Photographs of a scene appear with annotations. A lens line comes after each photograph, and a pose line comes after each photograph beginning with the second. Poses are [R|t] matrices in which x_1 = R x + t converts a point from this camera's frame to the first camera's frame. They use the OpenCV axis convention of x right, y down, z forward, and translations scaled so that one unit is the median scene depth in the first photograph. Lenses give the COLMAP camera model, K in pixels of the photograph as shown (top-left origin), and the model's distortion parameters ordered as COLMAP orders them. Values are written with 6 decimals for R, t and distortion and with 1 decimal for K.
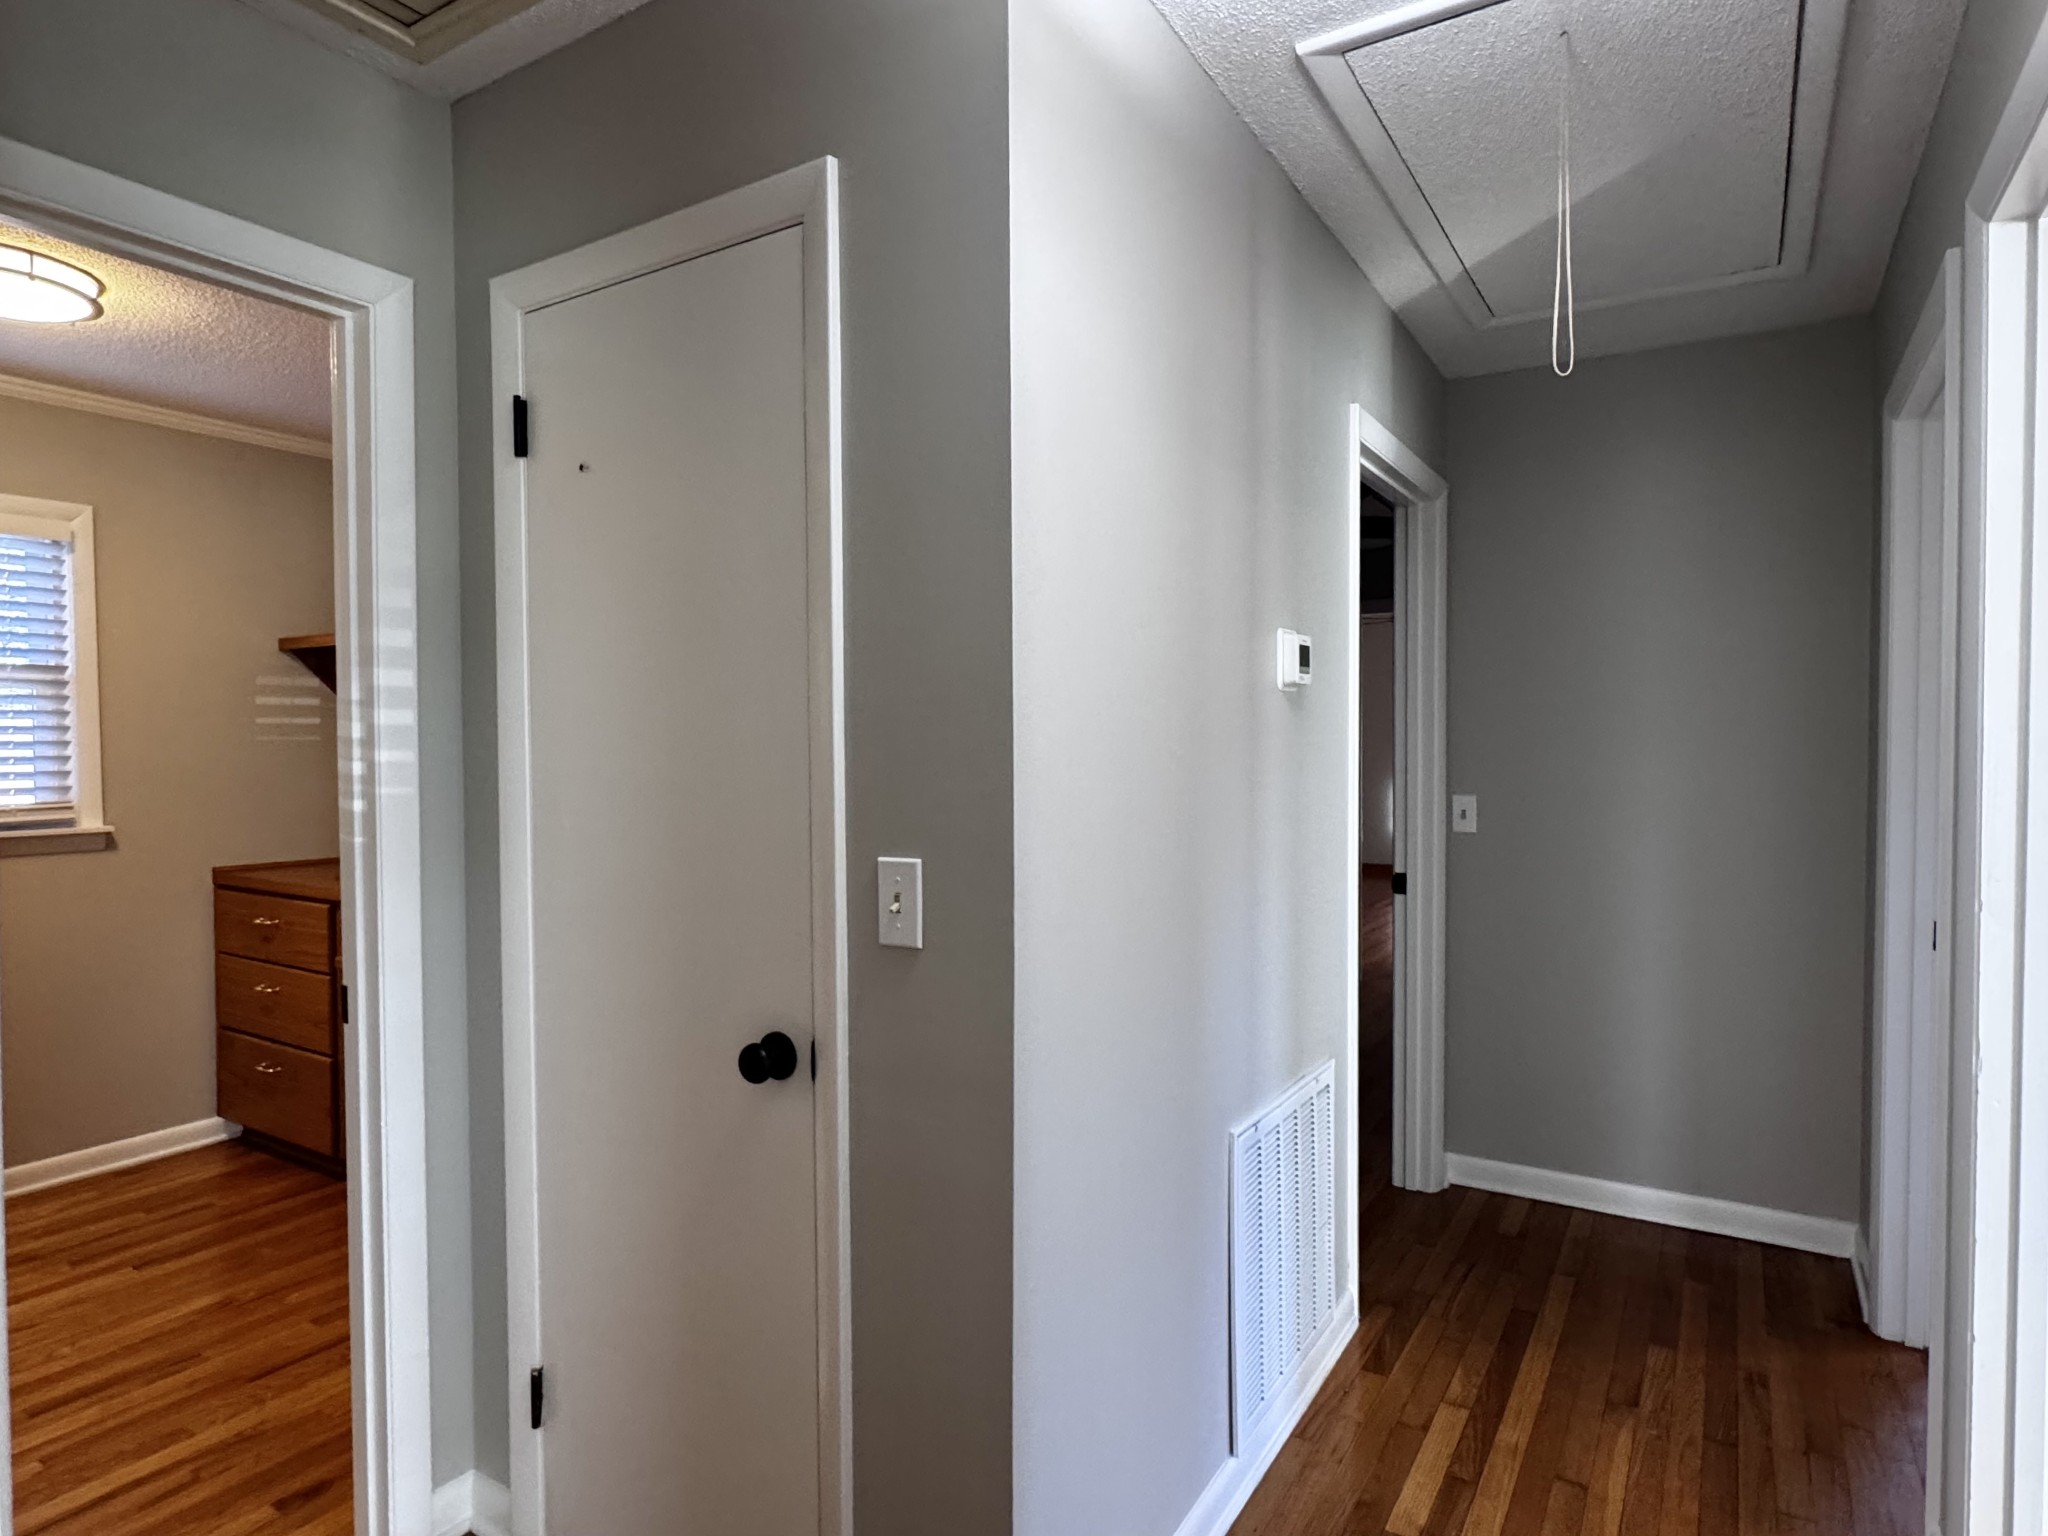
lens RADIAL K [[1132.5, 0, 1024.0], [0, 1132.5, 768.0], [0, 0, 1]] dist [-0.000878, -0.001082]
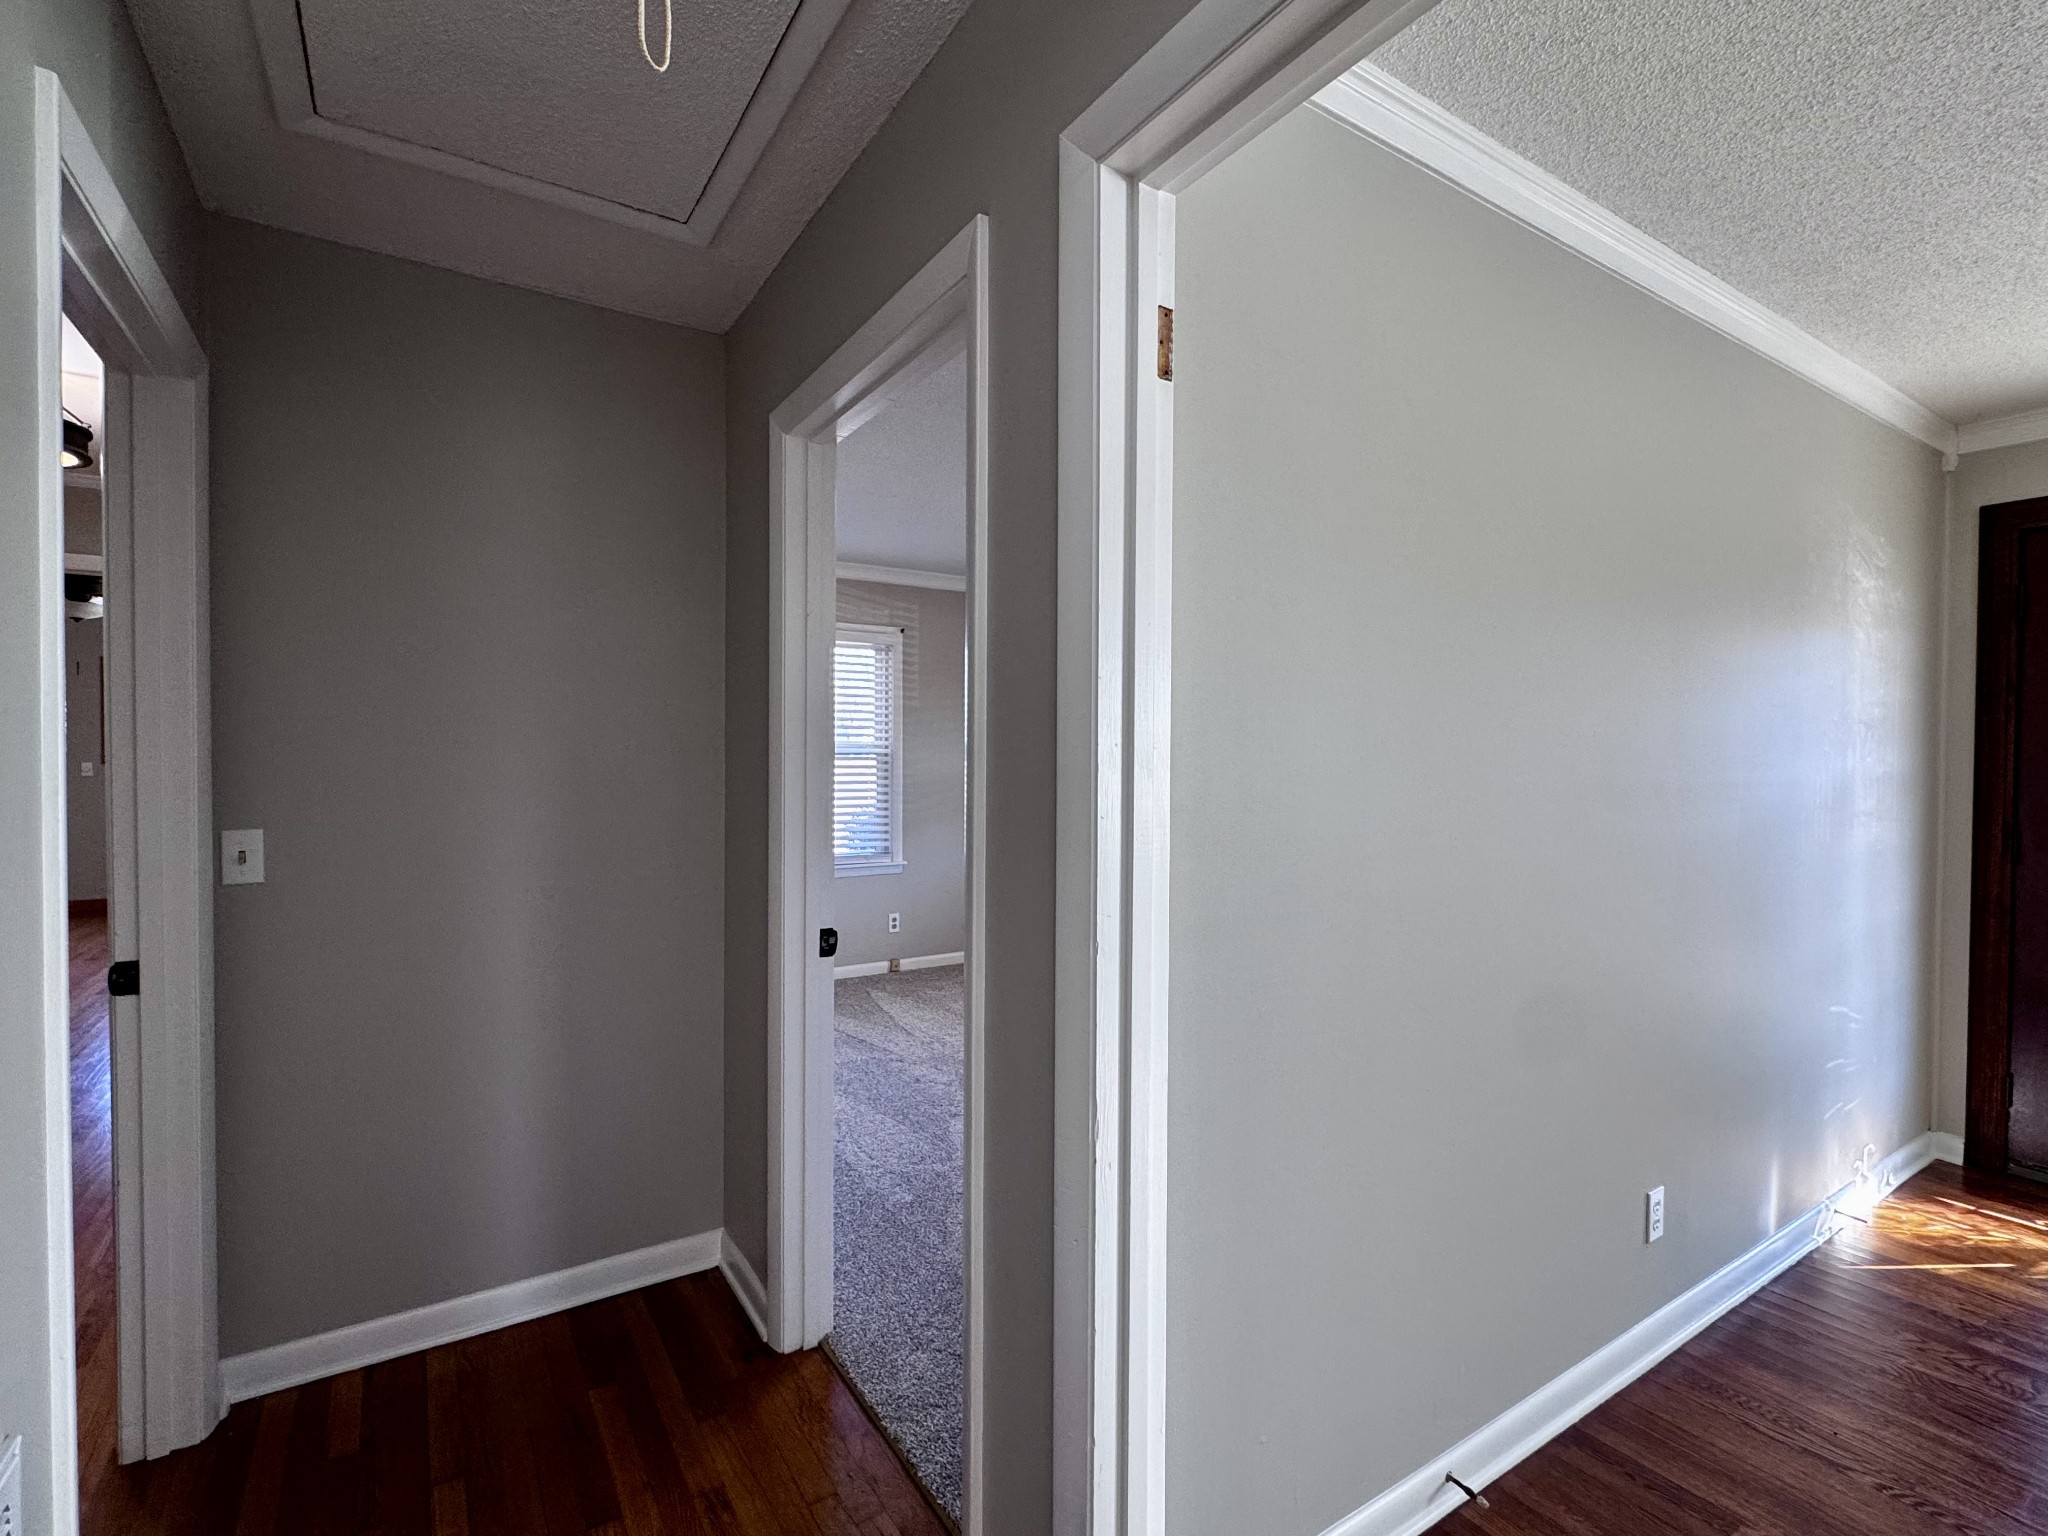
lens RADIAL K [[946.4, 0, 1024.0], [0, 946.4, 768.0], [0, 0, 1]] dist [-0.002232, -0.000573]
pose [[0.425653, -0.009418, 0.904838, 0.074216], [0.013744, 0.999898, 0.003942, -0.009546], [-0.904782, 0.010758, 0.425739, 0.335455]]
